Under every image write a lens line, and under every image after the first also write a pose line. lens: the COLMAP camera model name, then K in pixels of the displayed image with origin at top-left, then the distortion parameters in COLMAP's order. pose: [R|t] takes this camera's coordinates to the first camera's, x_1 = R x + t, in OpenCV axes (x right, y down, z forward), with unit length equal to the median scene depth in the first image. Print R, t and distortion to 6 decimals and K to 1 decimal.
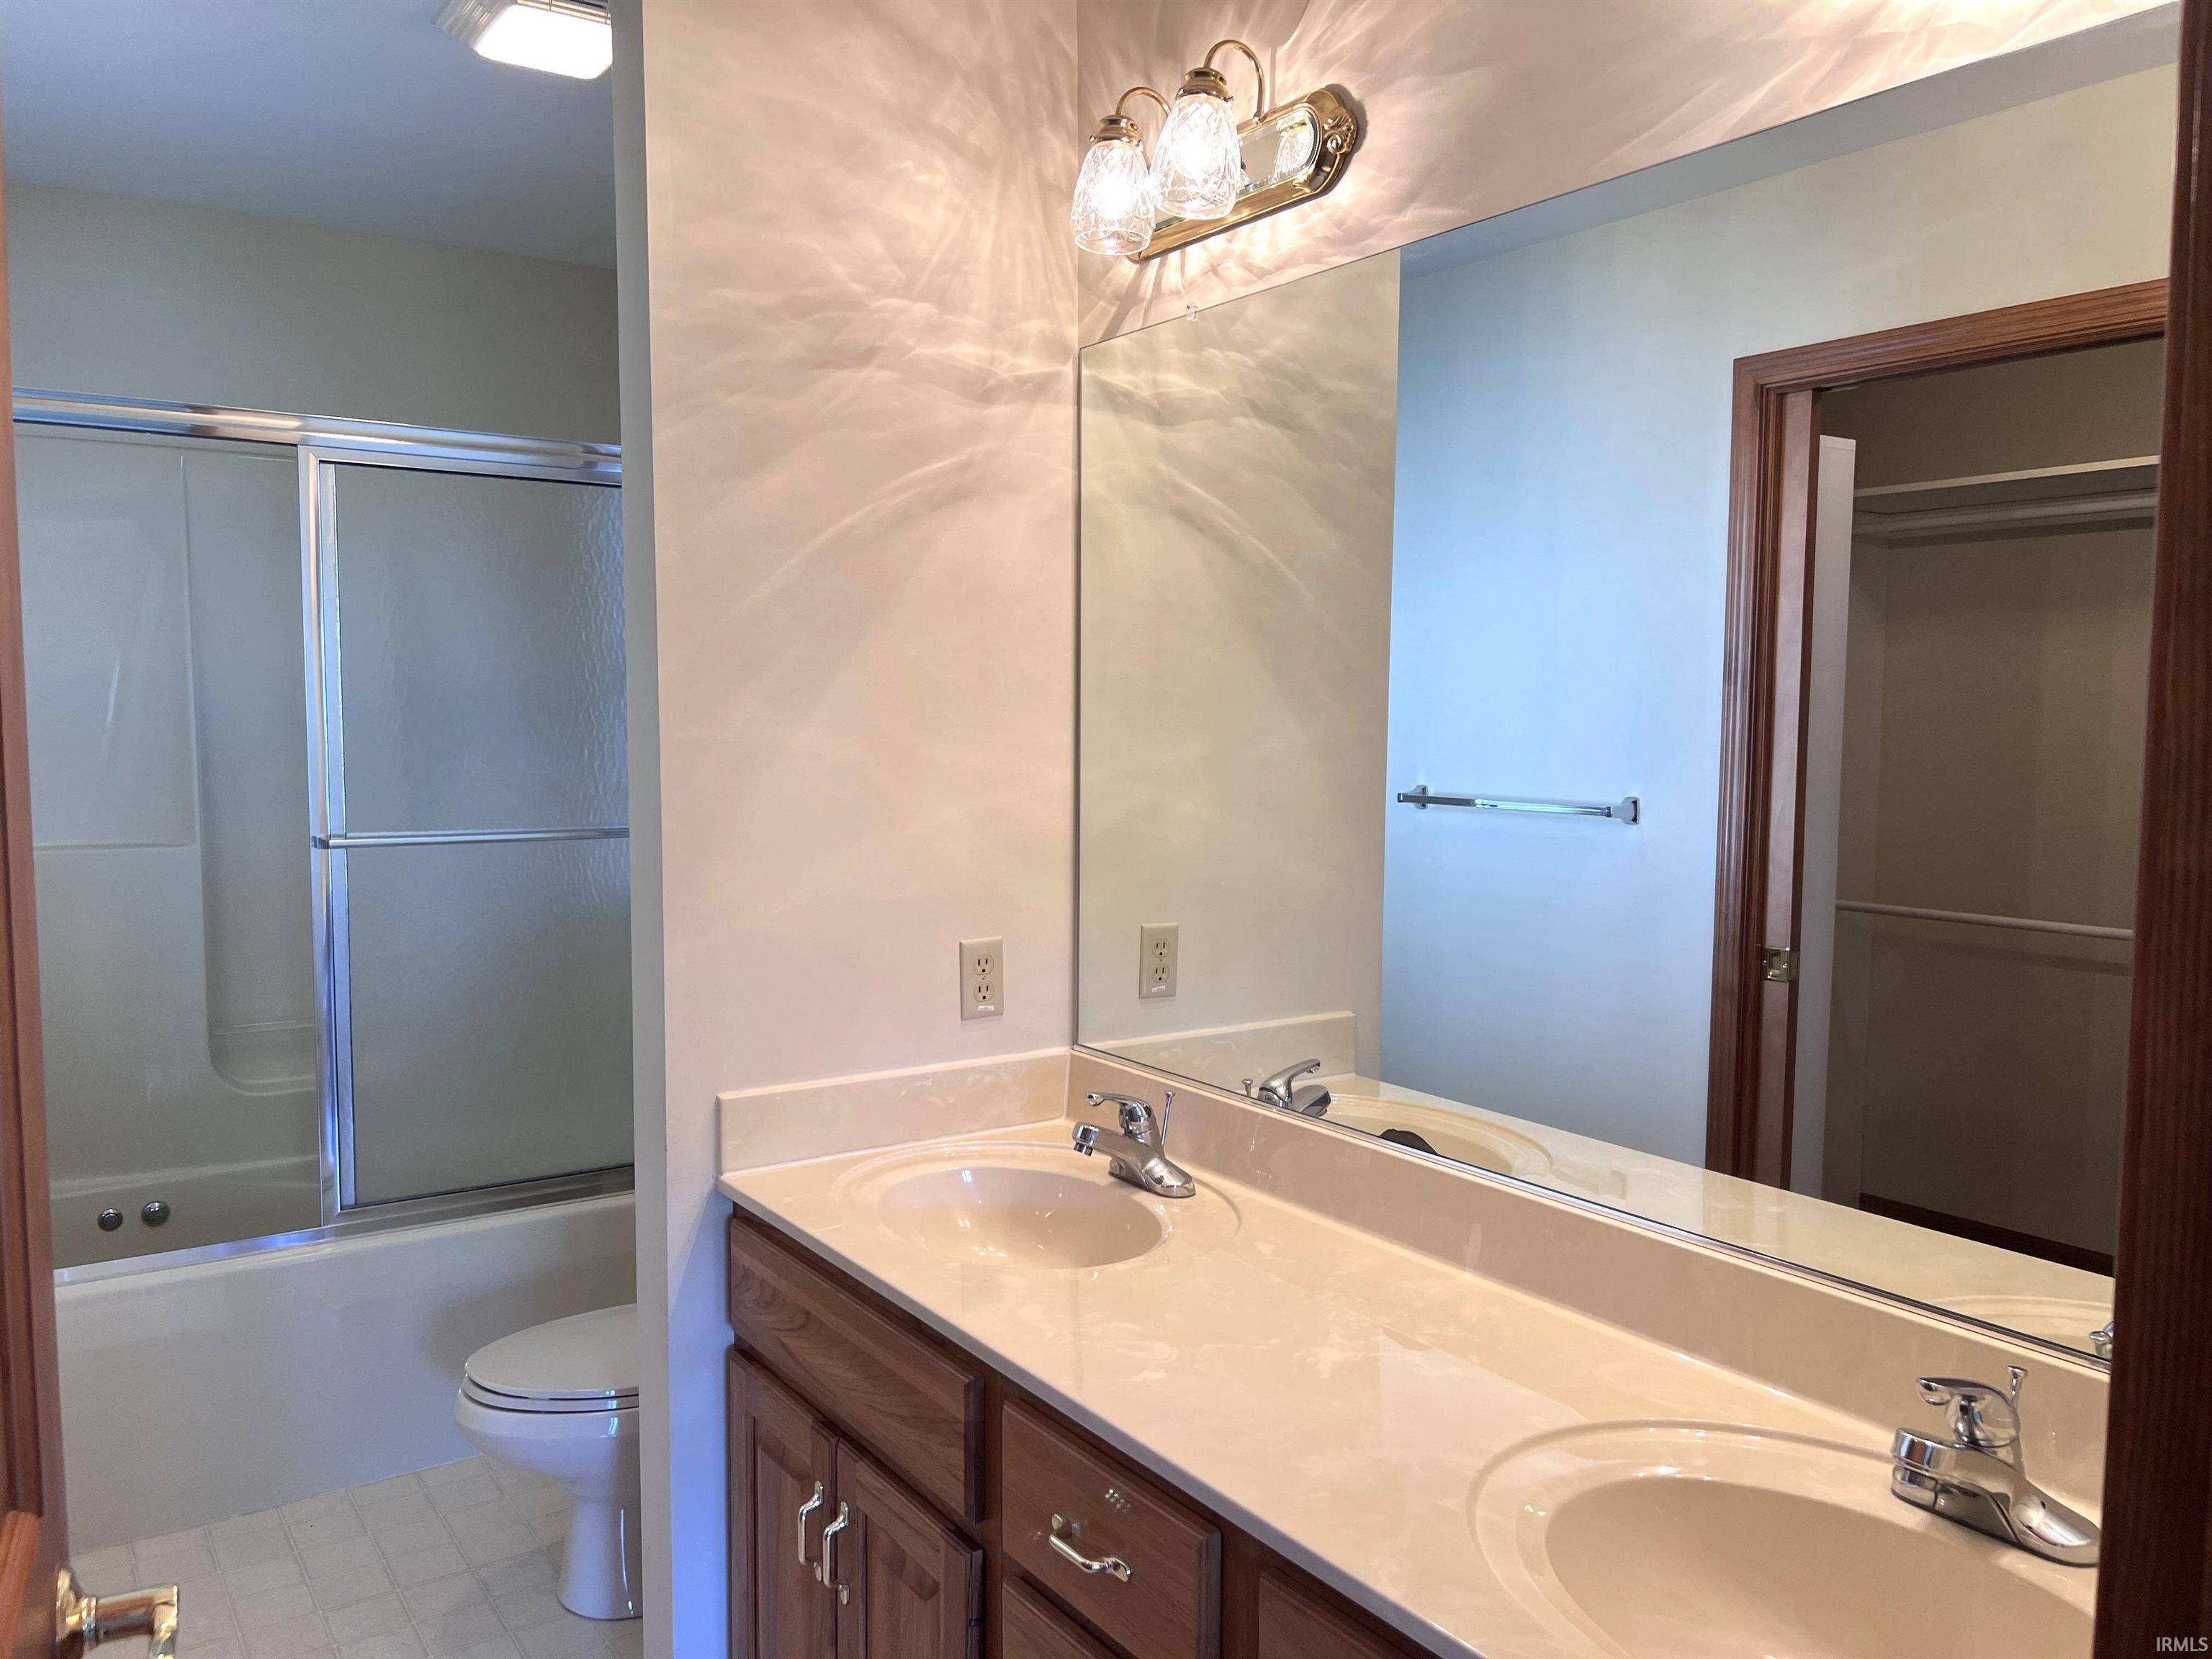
lens RADIAL K [[1667.2, 0, 1106.0], [0, 1667.2, 829.5], [0, 0, 1]] dist [0.012917, -0.004089]
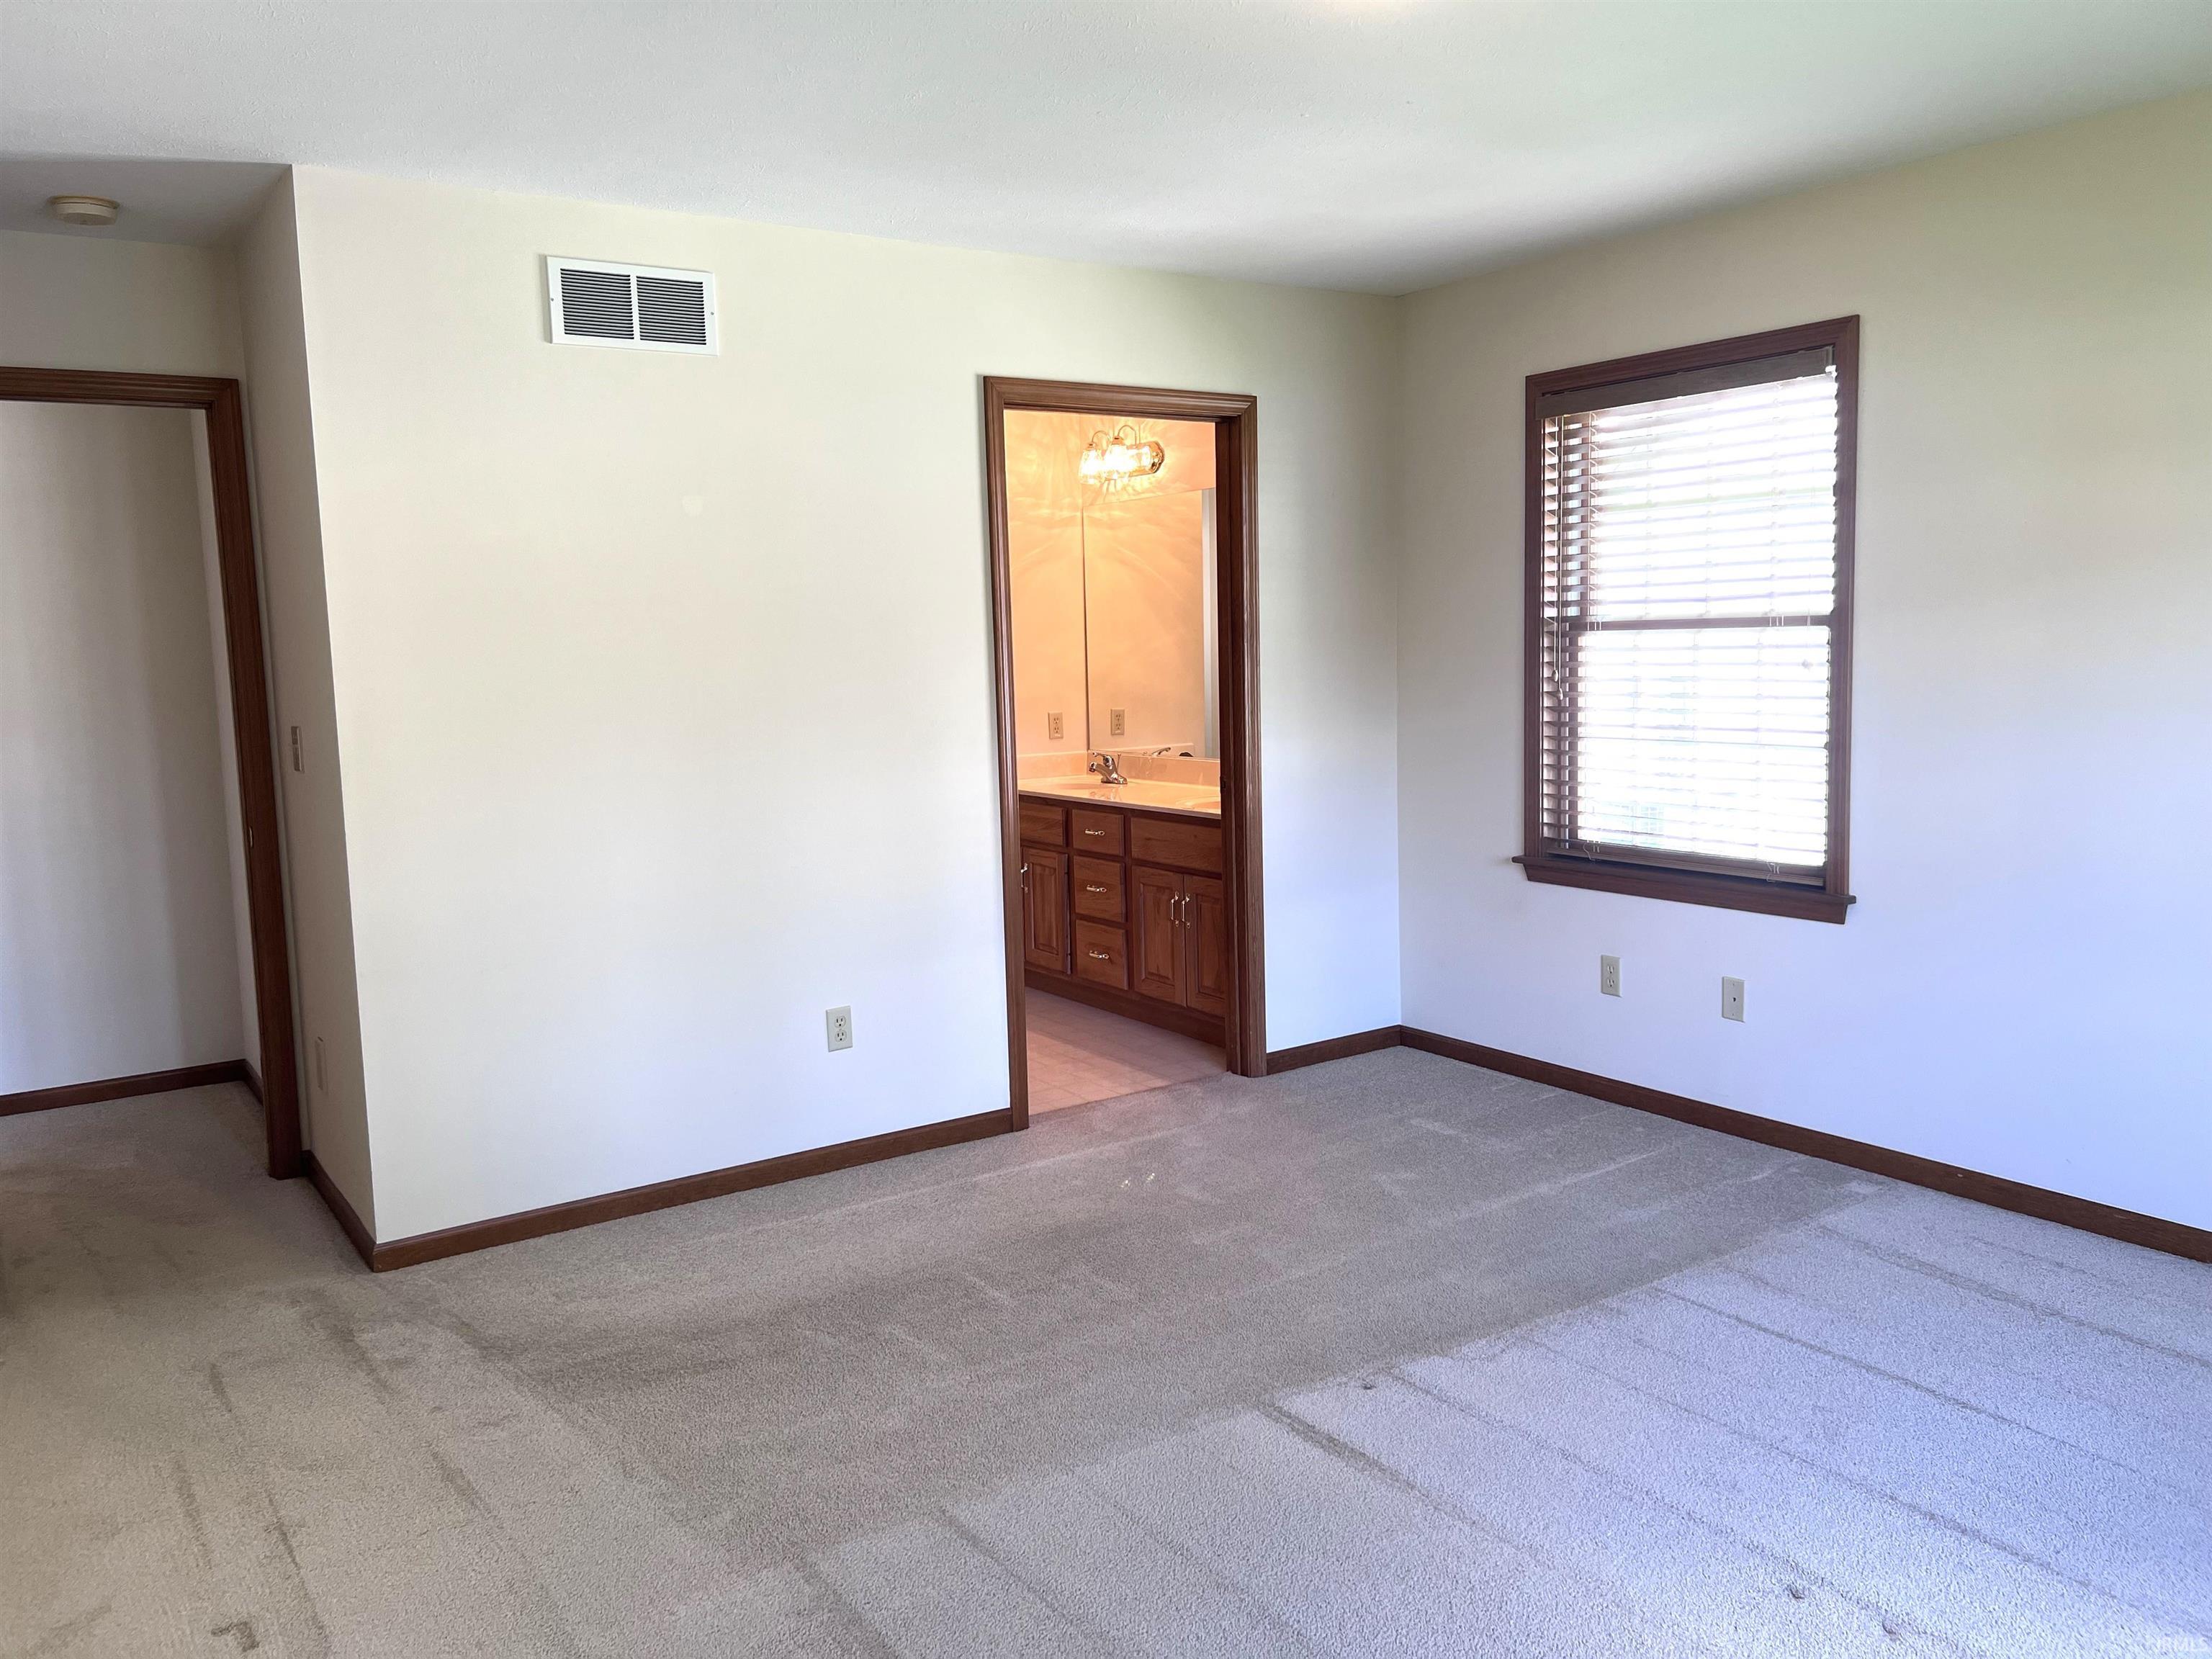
lens RADIAL K [[1667.2, 0, 1106.0], [0, 1667.2, 829.5], [0, 0, 1]] dist [0.012917, -0.004089]
pose [[0.999484, -0.031285, -0.007215, 0.029173], [0.031526, 0.998850, 0.036124, 0.172841], [0.006077, -0.036333, 0.999321, -1.962664]]
